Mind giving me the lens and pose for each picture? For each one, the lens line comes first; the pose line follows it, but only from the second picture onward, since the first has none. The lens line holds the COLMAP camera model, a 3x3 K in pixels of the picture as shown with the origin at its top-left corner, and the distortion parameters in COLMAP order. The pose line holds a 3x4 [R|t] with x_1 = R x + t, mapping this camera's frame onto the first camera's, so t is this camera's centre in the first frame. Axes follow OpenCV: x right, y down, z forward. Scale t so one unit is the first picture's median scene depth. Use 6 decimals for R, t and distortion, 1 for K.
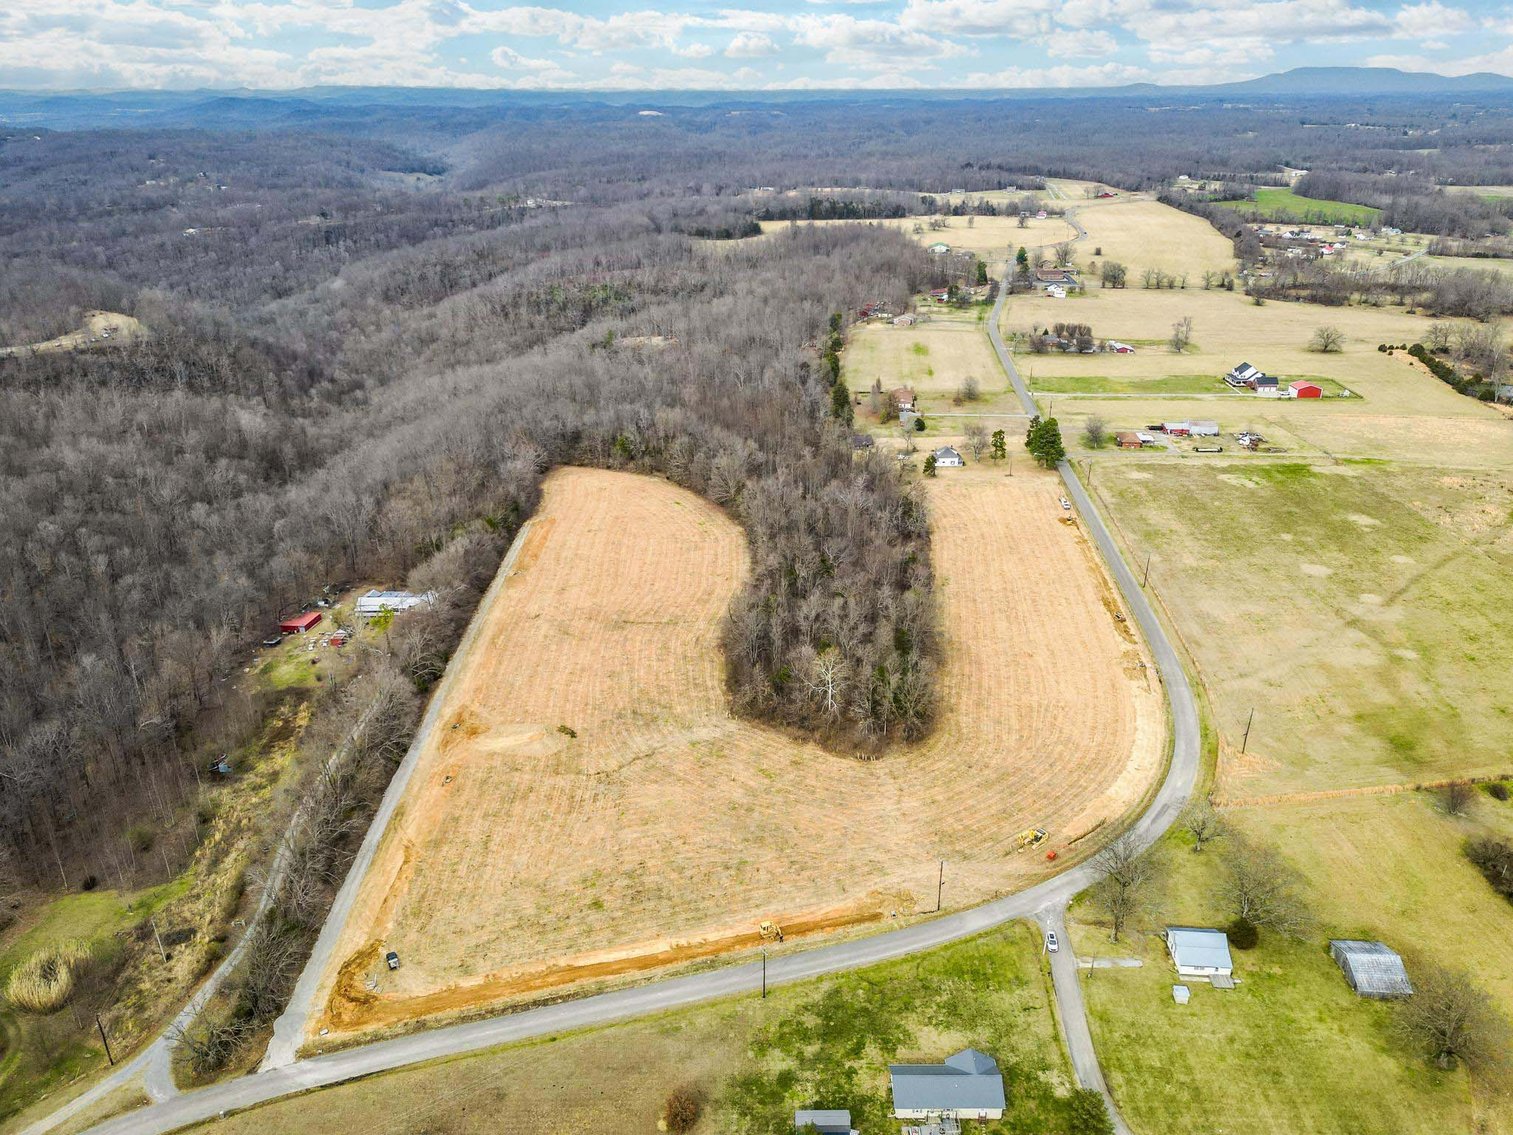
lens RADIAL K [[1084.7, 0, 752.7], [0, 1084.7, 549.4], [0, 0, 1]] dist [0.083811, -0.081403]
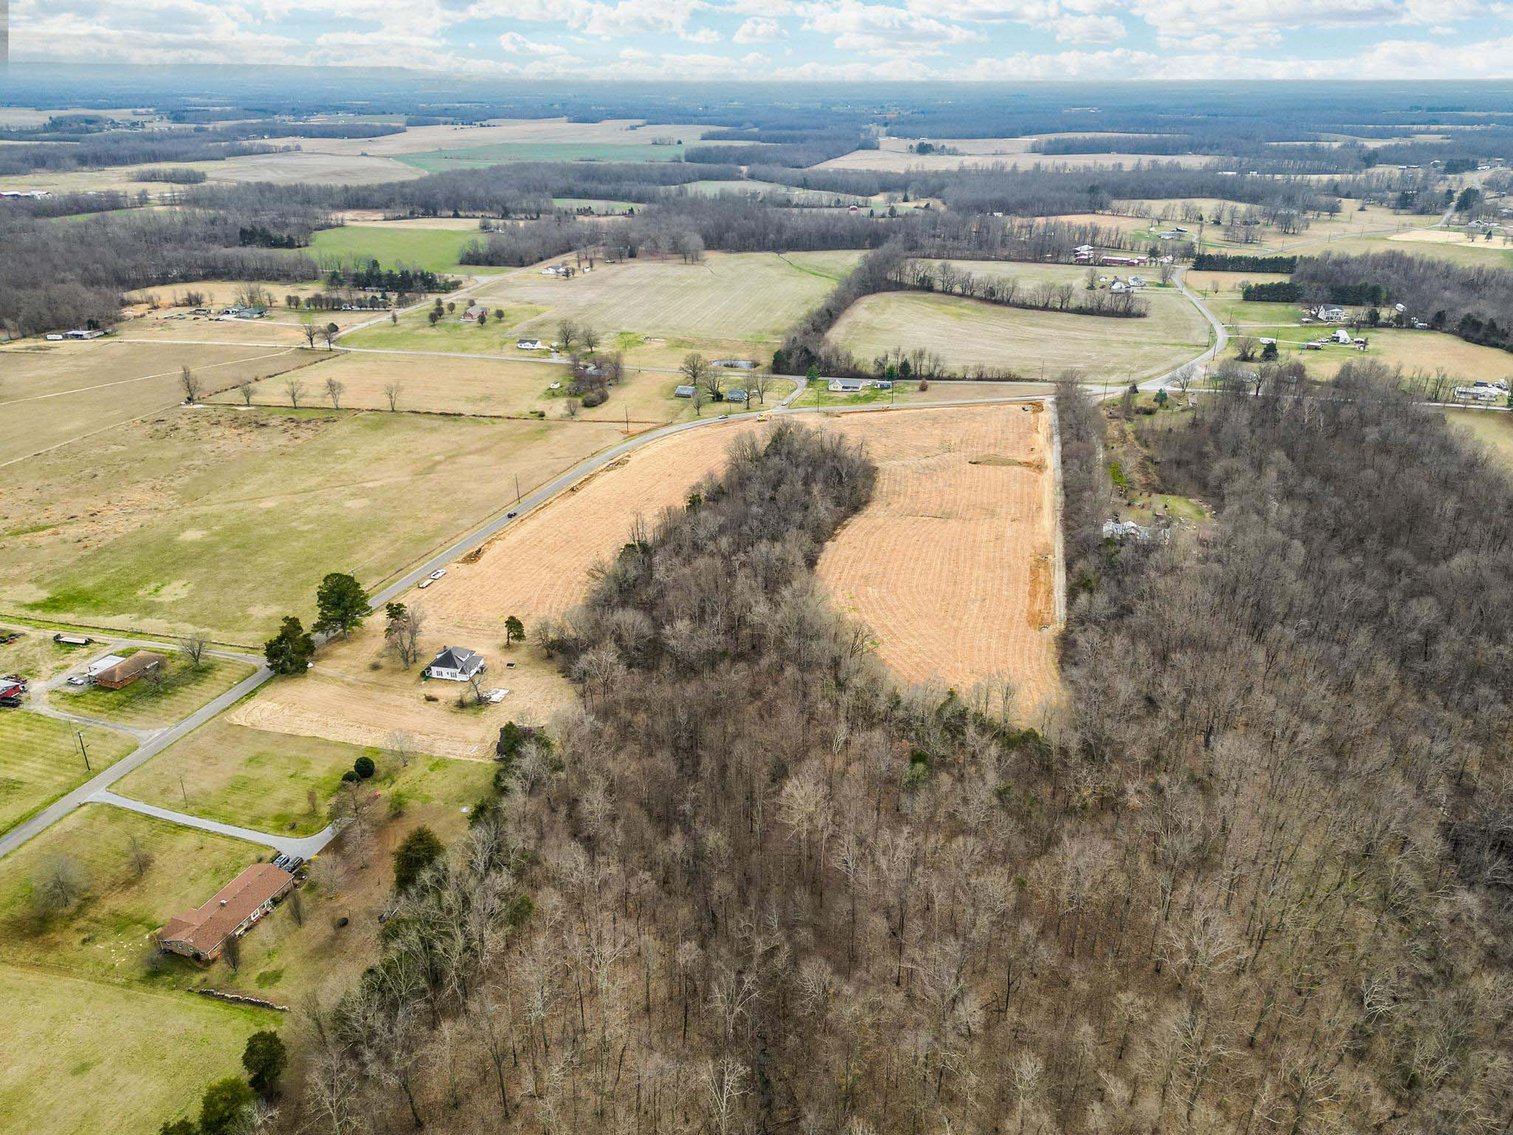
lens RADIAL K [[1073.0, 0, 797.5], [0, 1073.0, 570.8], [0, 0, 1]] dist [0.073439, -0.065831]
pose [[-0.974708, -0.094469, 0.202534, -0.272231], [0.086406, 0.676485, 0.731370, -1.048484], [-0.206103, 0.730372, -0.651212, 2.418547]]
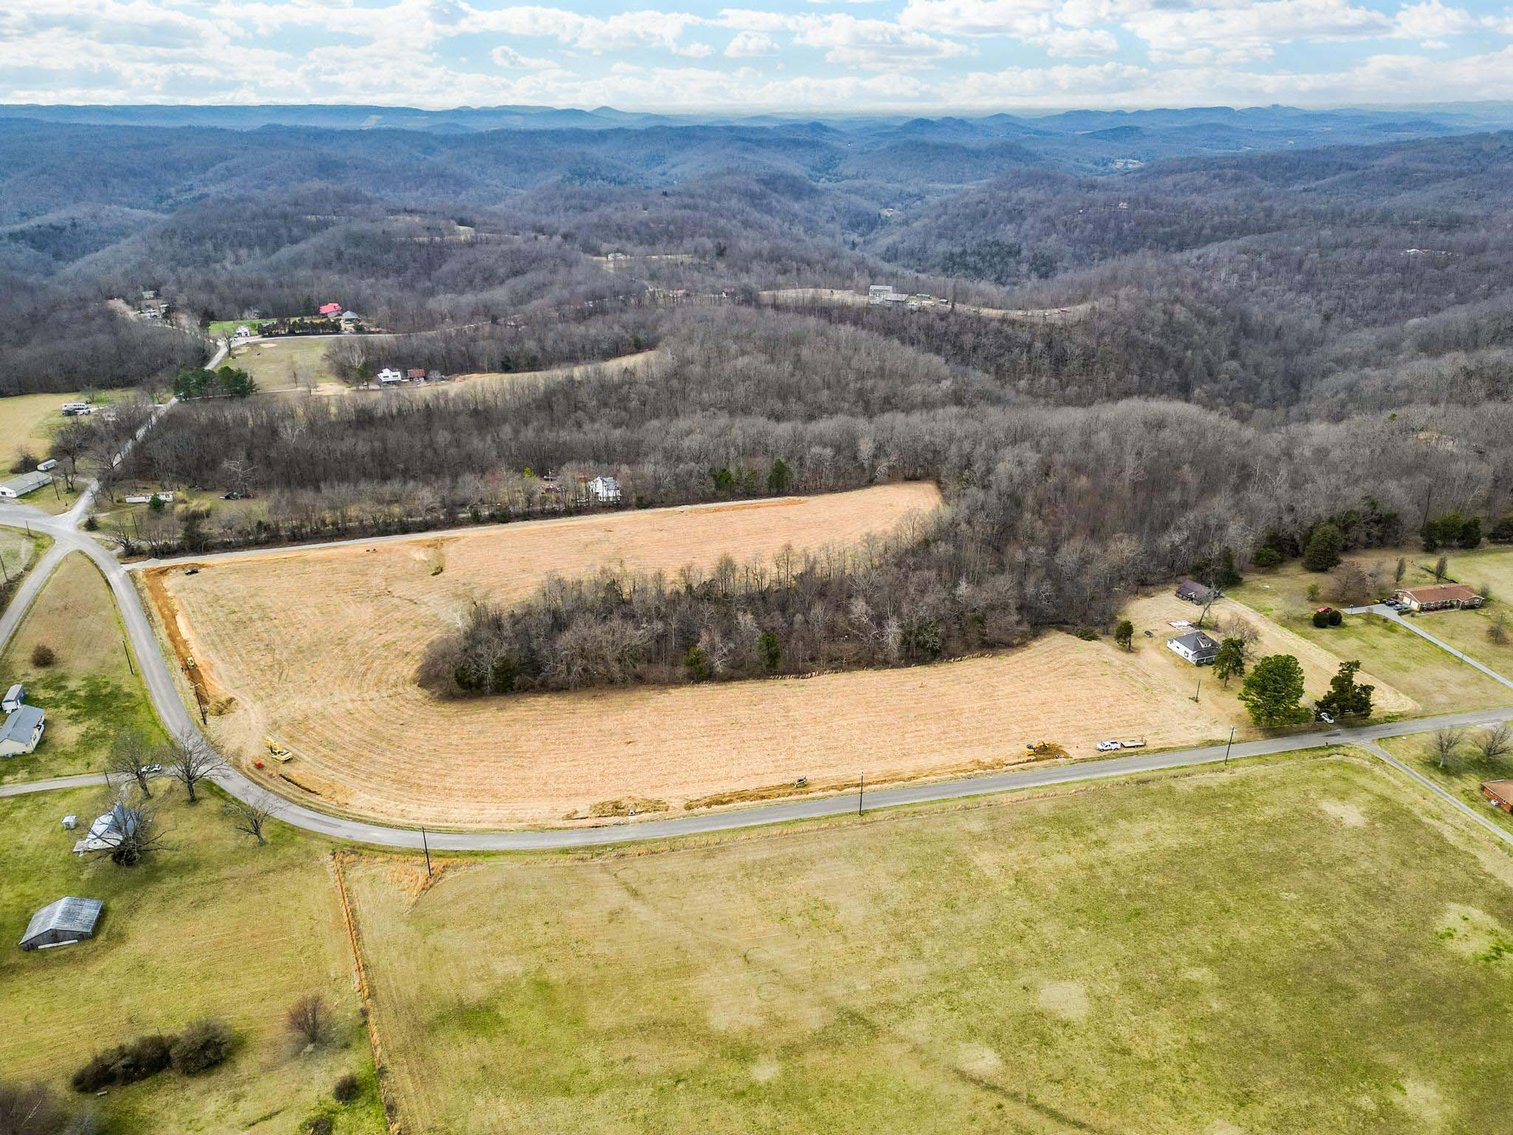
lens RADIAL K [[1055.0, 0, 749.7], [0, 1055.0, 568.7], [0, 0, 1]] dist [0.082606, -0.078480]
pose [[0.303838, 0.387677, -0.870281, 1.200517], [-0.372375, 0.889126, 0.266066, -0.367911], [0.876937, 0.243230, 0.414511, 0.820614]]
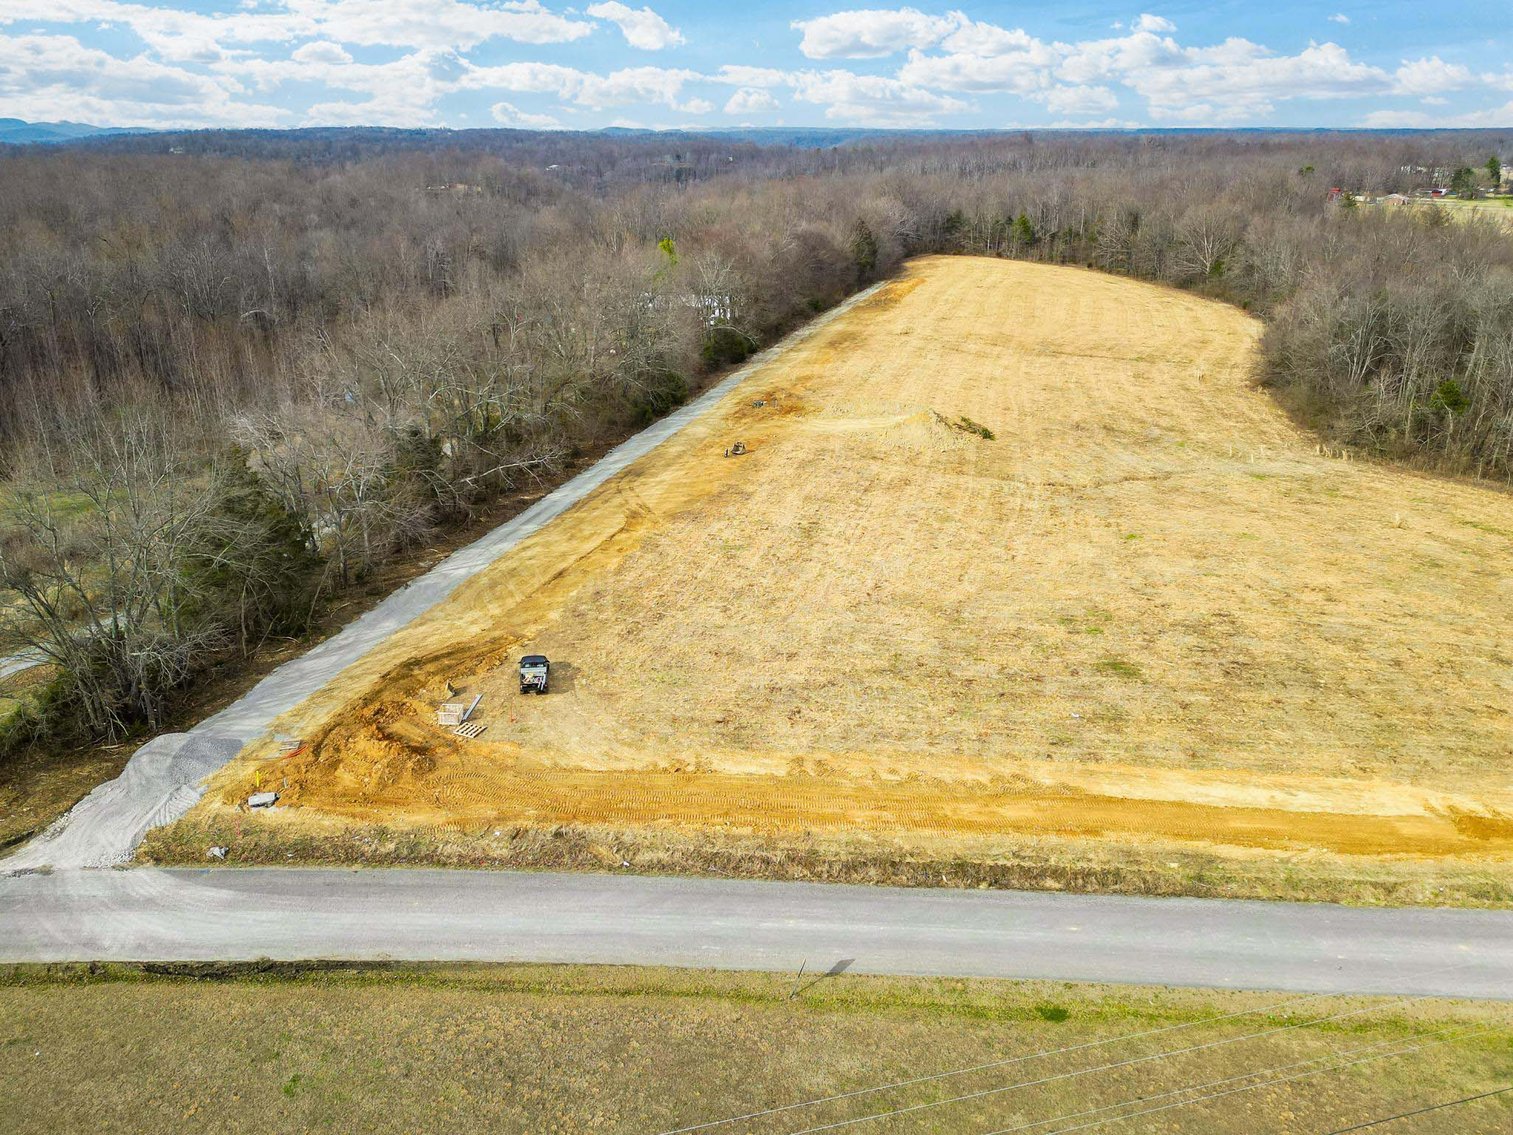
lens RADIAL K [[1058.4, 0, 749.7], [0, 1058.4, 572.8], [0, 0, 1]] dist [0.081054, -0.076381]
pose [[0.955789, 0.126749, -0.265335, -0.137658], [-0.129440, 0.991560, 0.007393, 0.252850], [0.264033, 0.027279, 0.964128, 0.534772]]
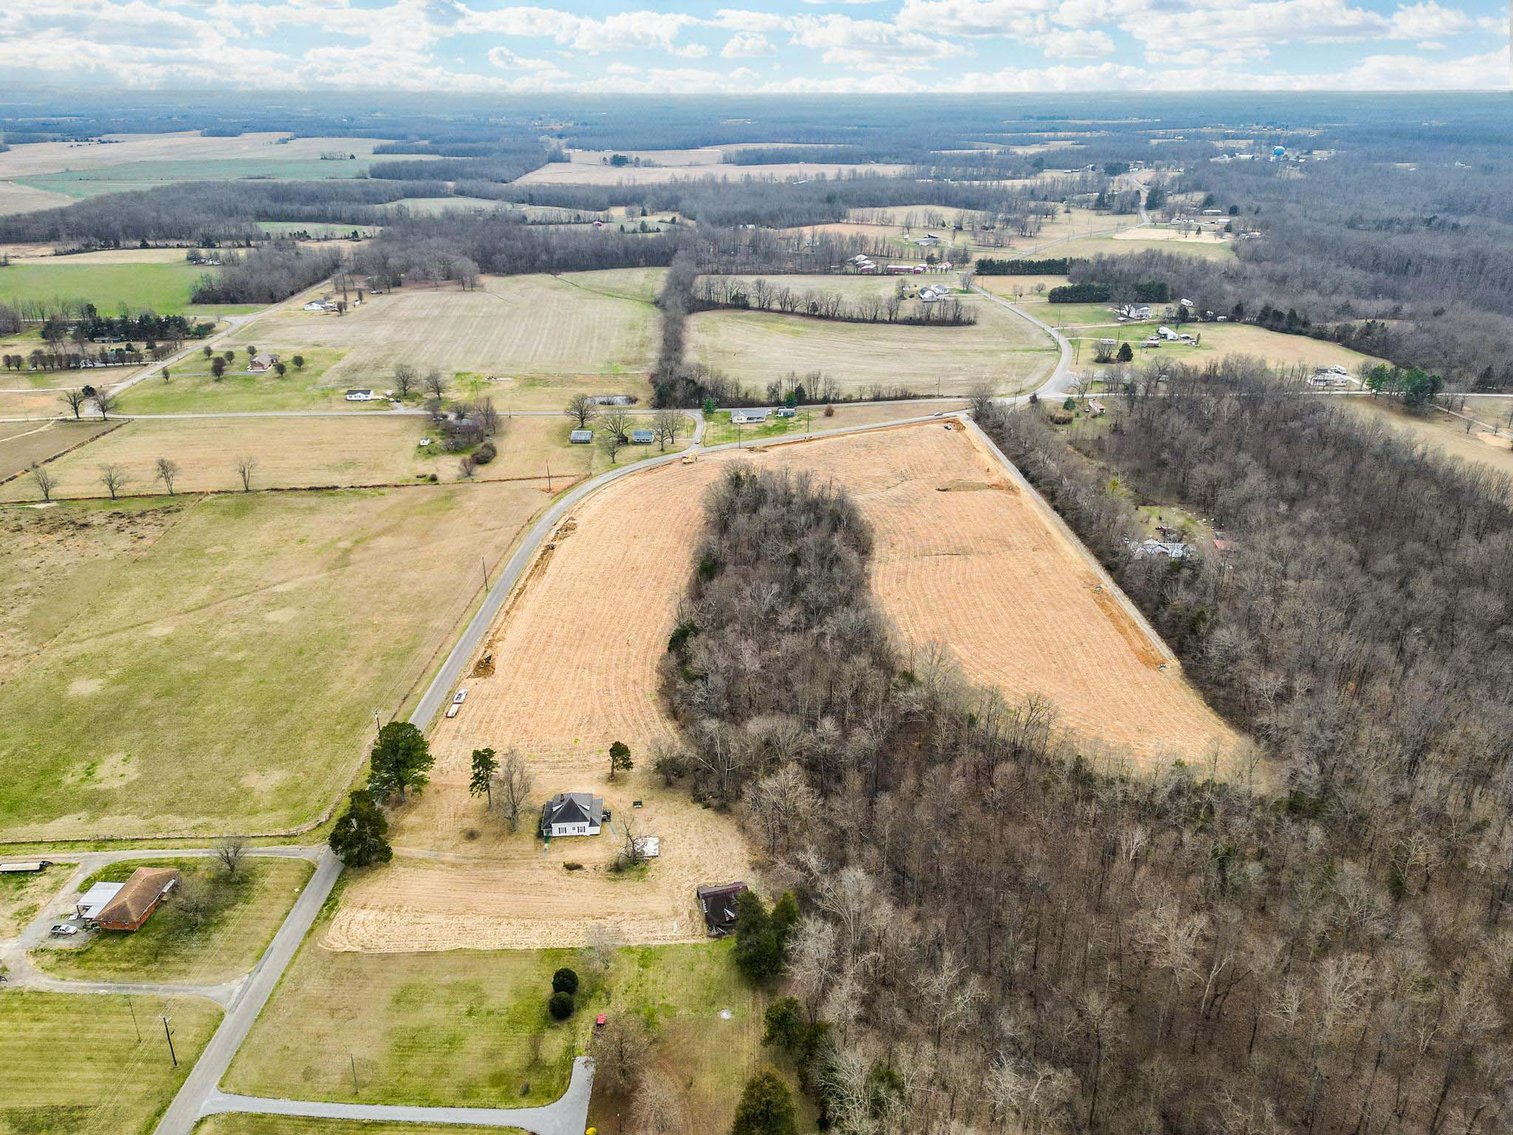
lens RADIAL K [[1066.7, 0, 756.5], [0, 1066.7, 567.5], [0, 0, 1]] dist [0.082253, -0.076734]
pose [[-0.998933, 0.019665, -0.041794, 0.194711], [-0.017307, 0.679567, 0.733409, -0.994266], [0.042824, 0.733350, -0.678502, 2.291640]]
